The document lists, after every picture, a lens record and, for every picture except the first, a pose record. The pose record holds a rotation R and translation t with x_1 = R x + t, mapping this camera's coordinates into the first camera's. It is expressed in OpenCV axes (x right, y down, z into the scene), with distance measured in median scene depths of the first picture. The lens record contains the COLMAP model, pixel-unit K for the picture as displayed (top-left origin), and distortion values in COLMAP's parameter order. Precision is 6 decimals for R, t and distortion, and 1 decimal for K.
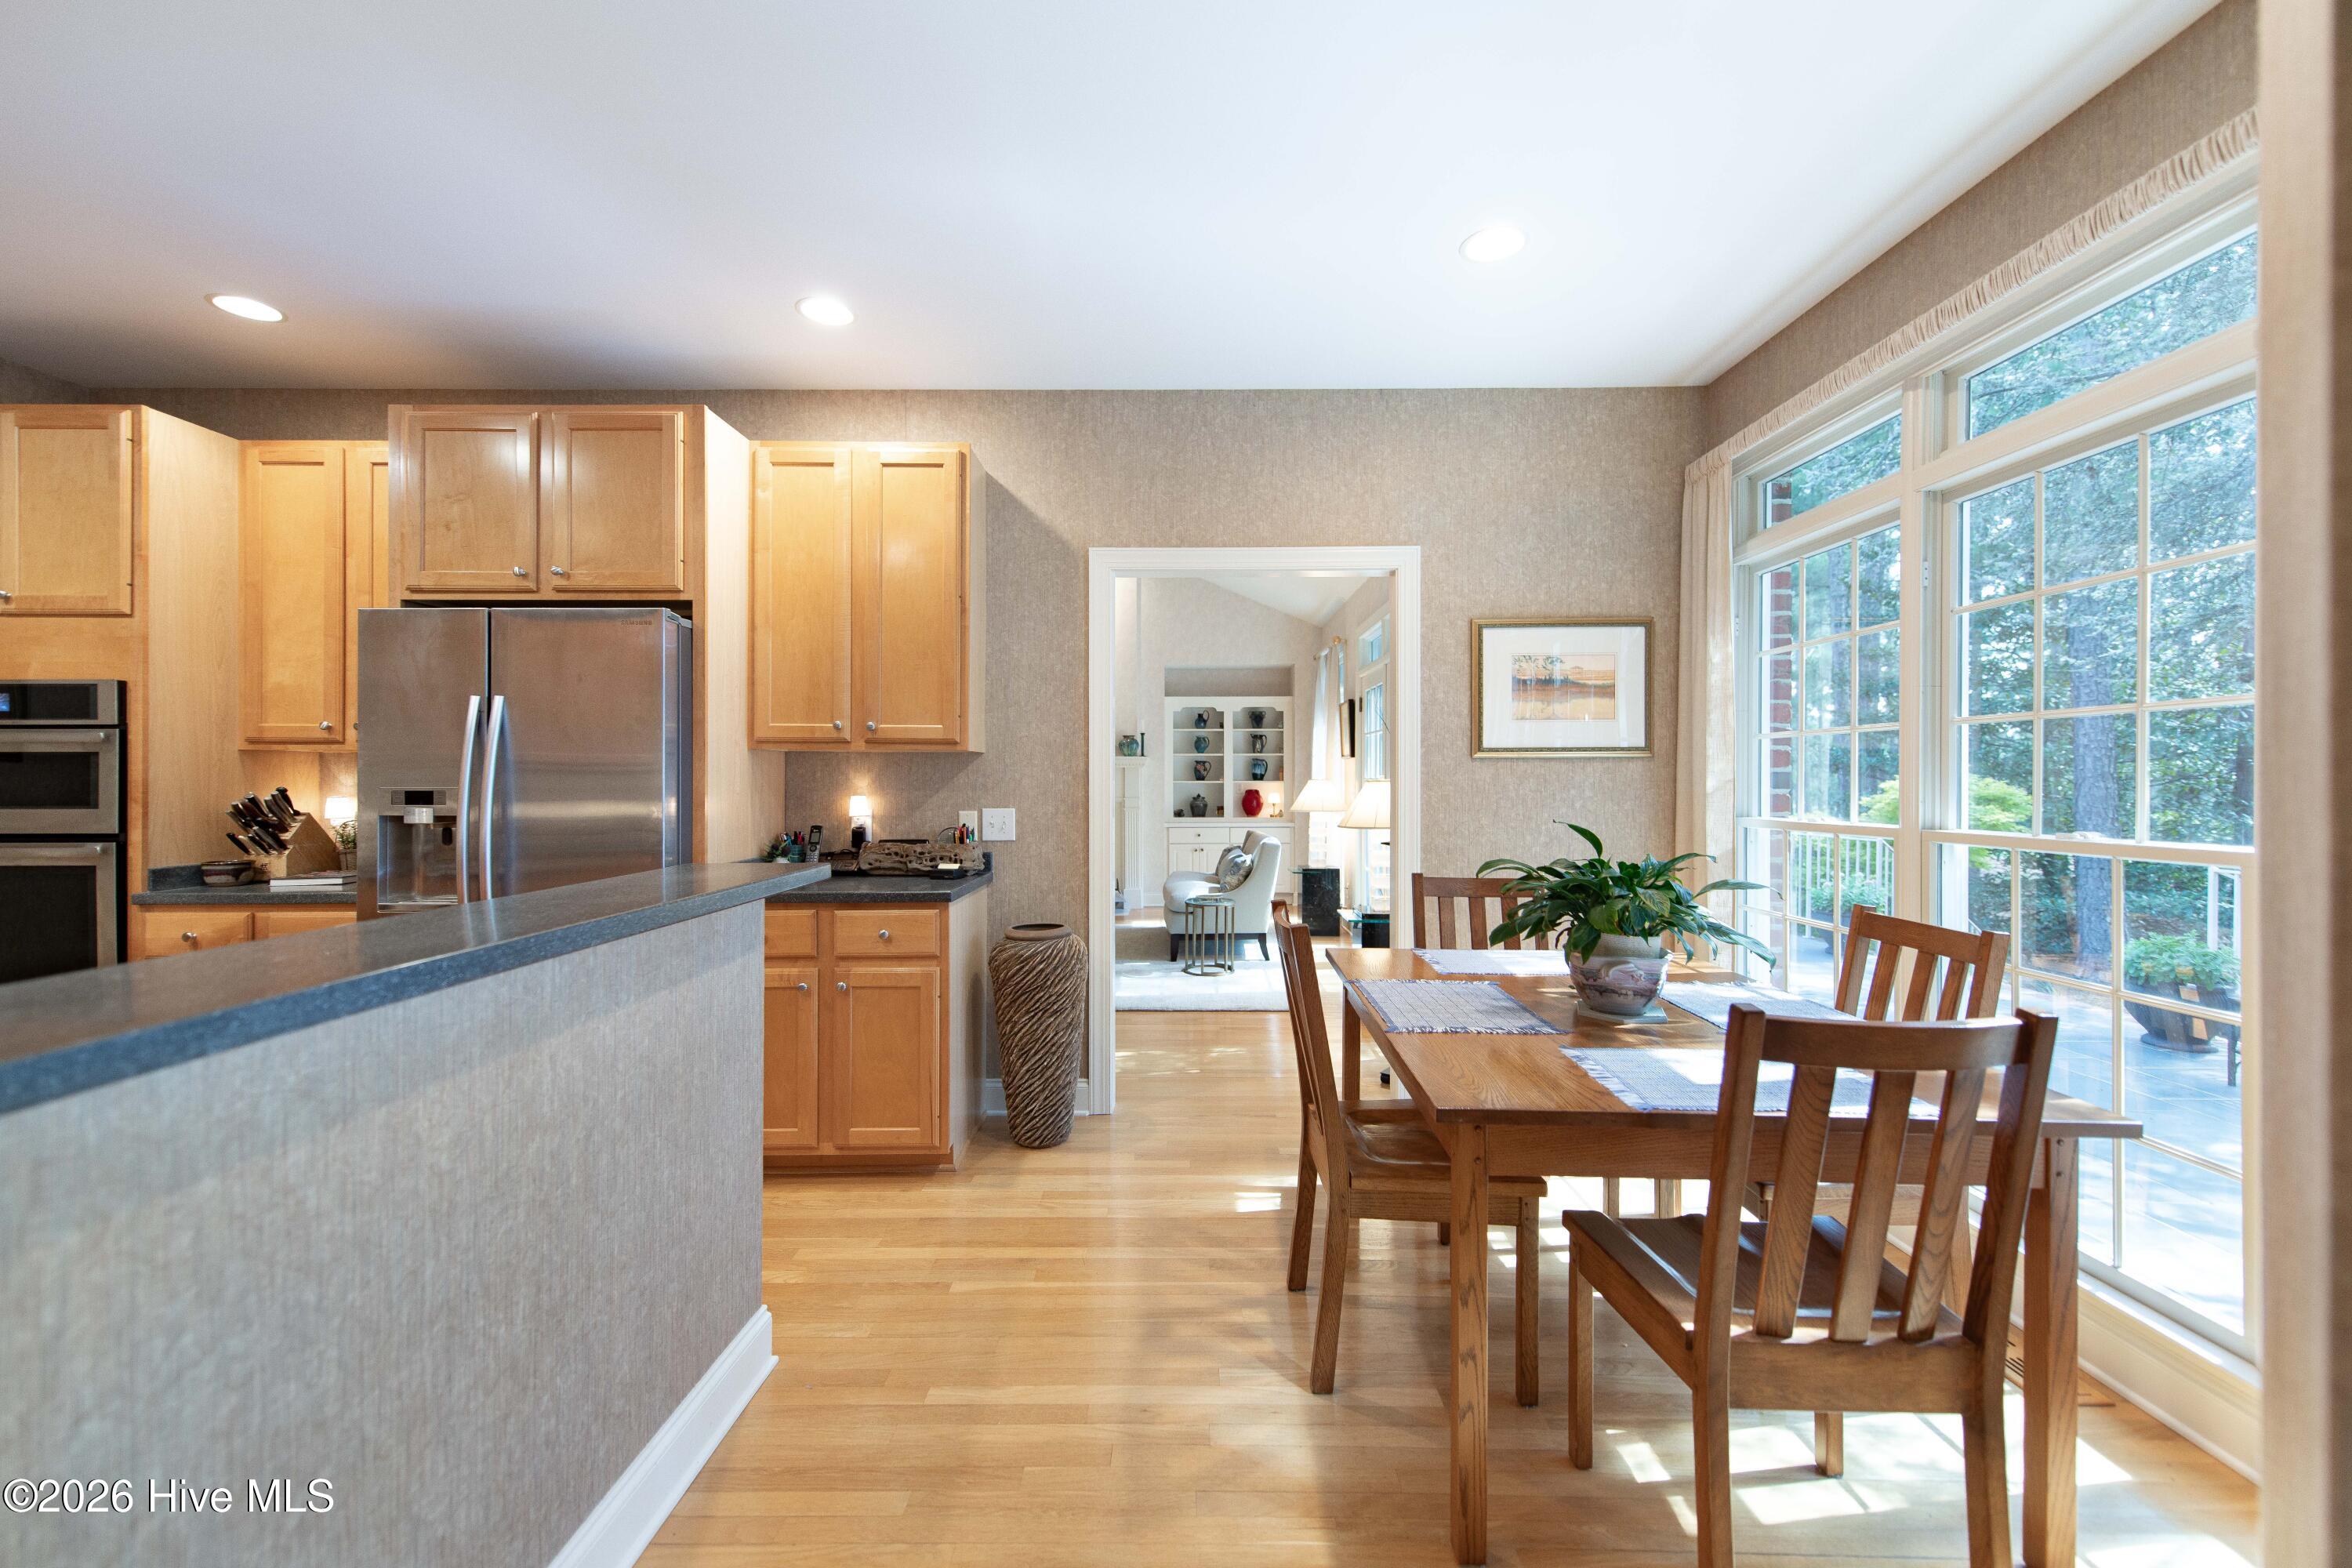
lens RADIAL K [[915.0, 0, 1171.4], [0, 915.0, 778.8], [0, 0, 1]] dist [0.014464, -0.004819]
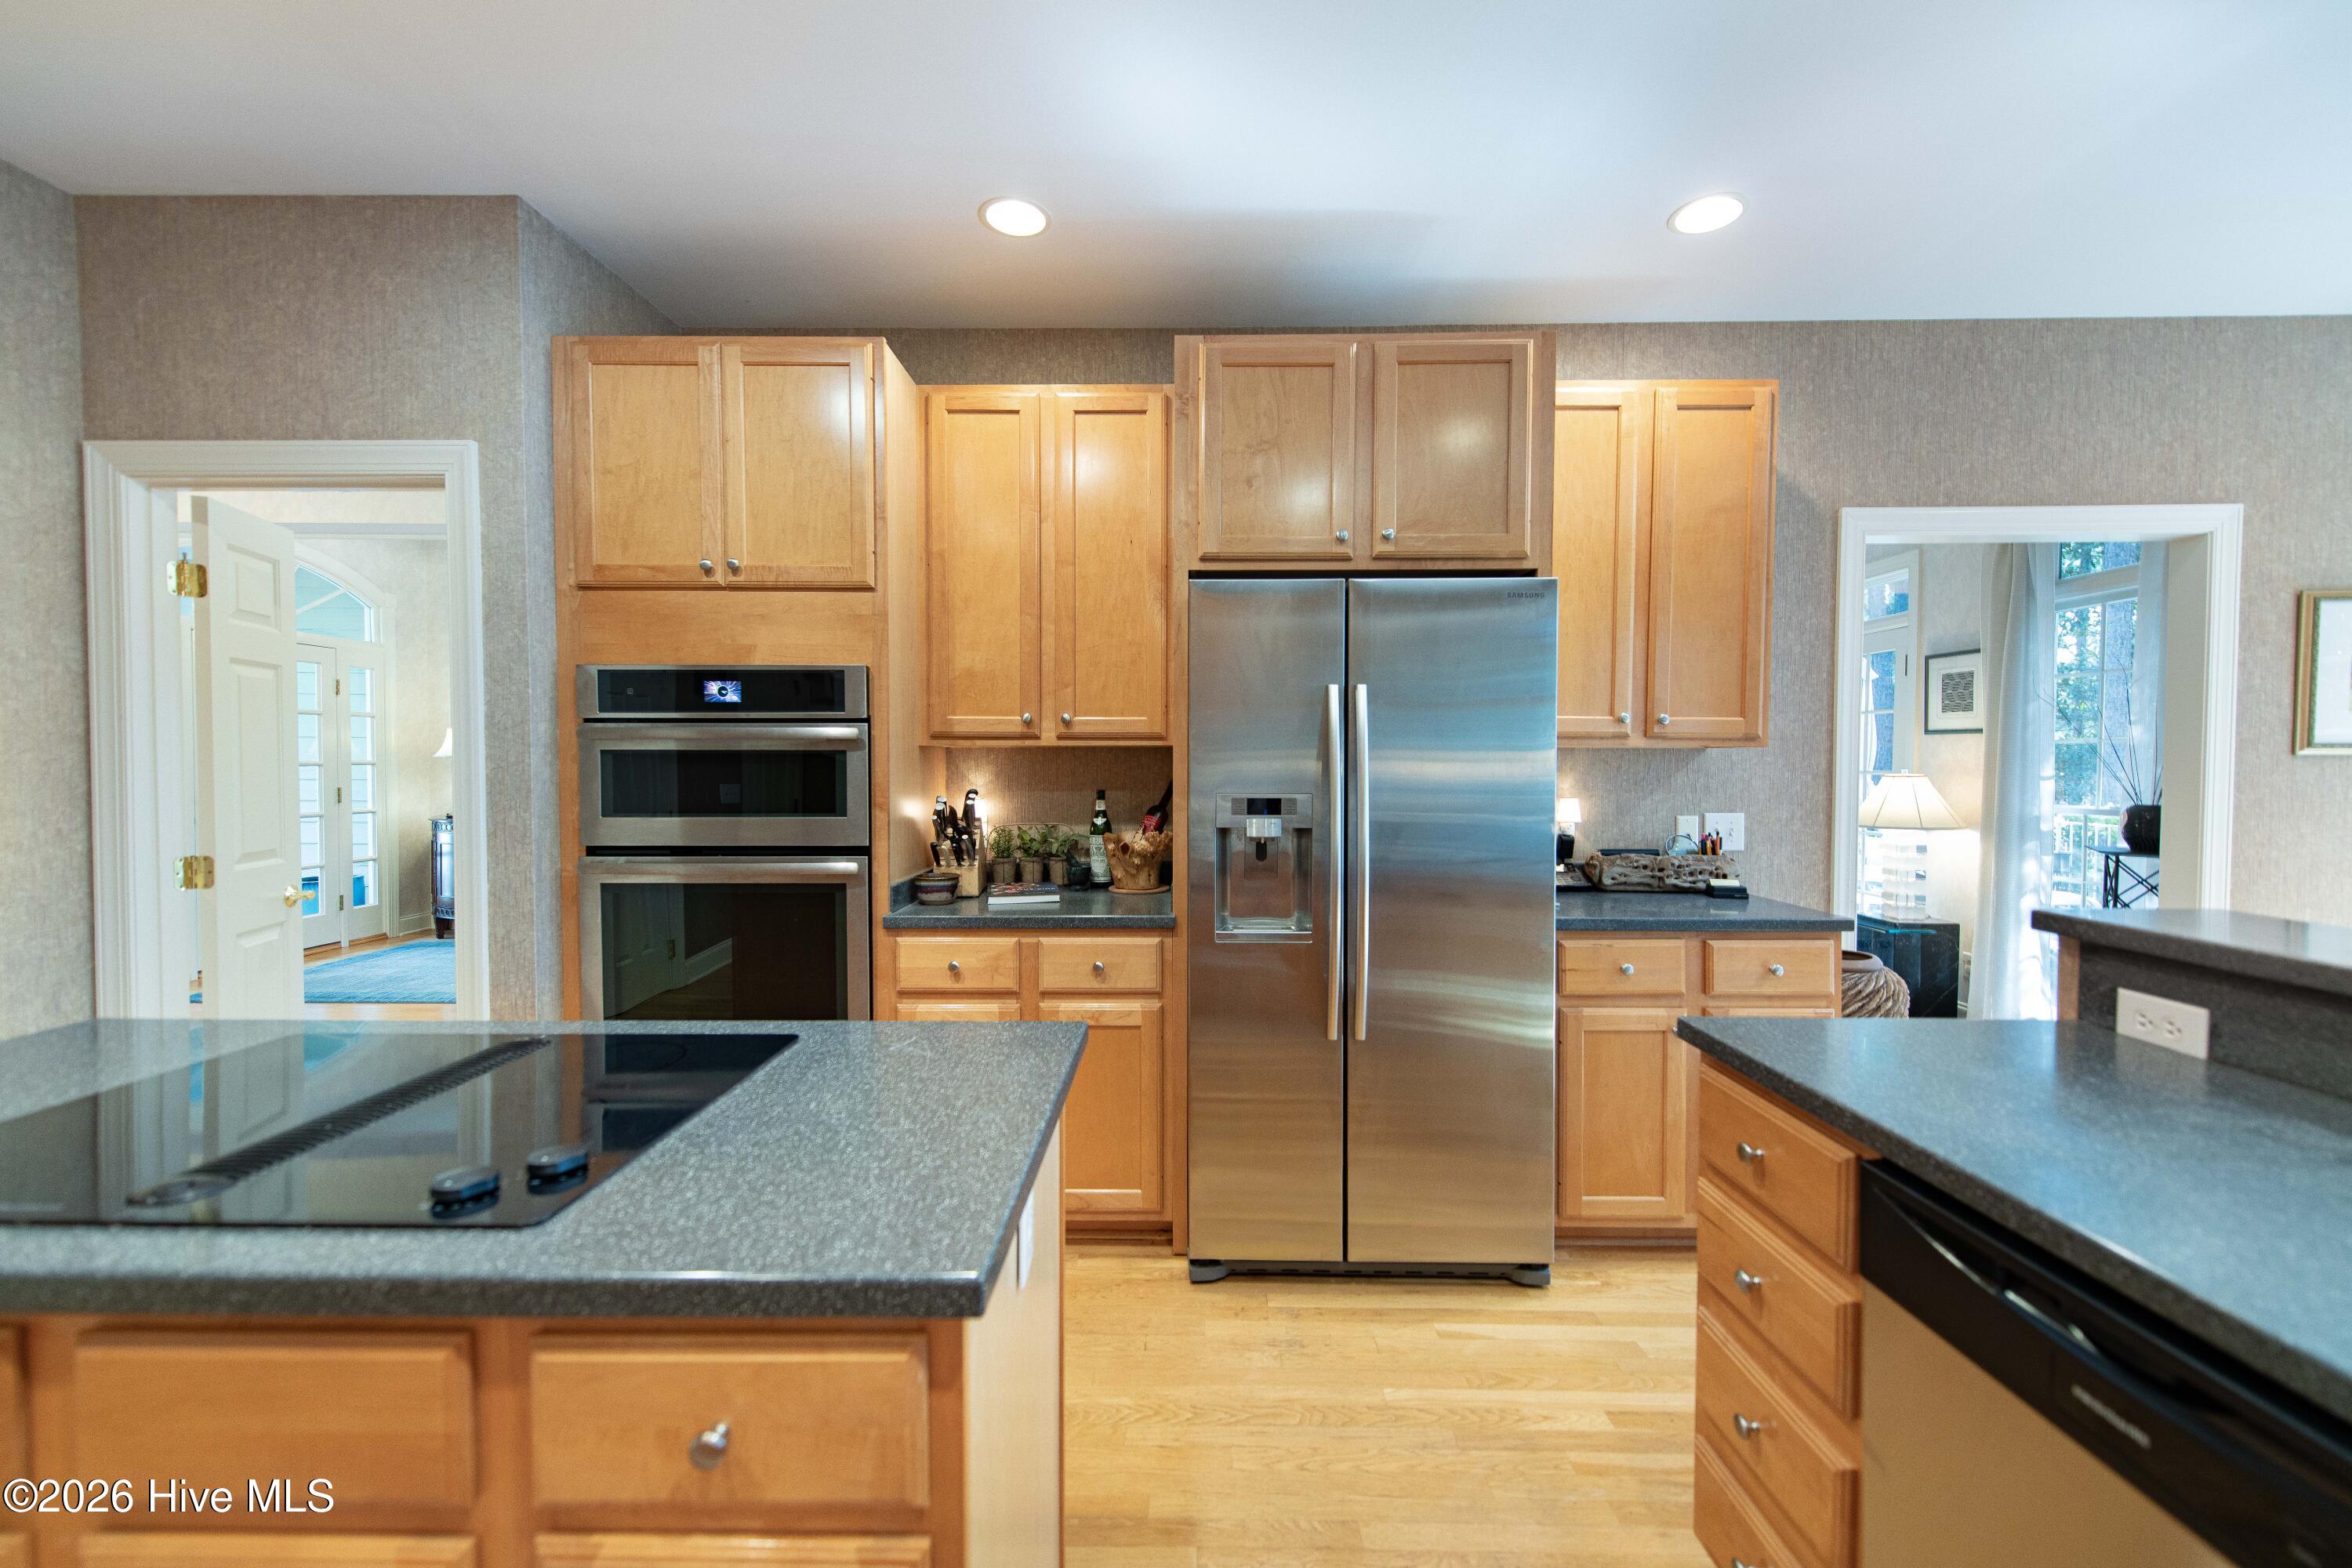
lens RADIAL K [[921.9, 0, 1178.7], [0, 921.9, 784.6], [0, 0, 1]] dist [0.016933, -0.004806]
pose [[0.999957, 0.001480, -0.009117, -0.734625], [-0.001276, 0.999750, 0.022315, -0.014317], [0.009147, -0.022302, 0.999709, 0.131044]]
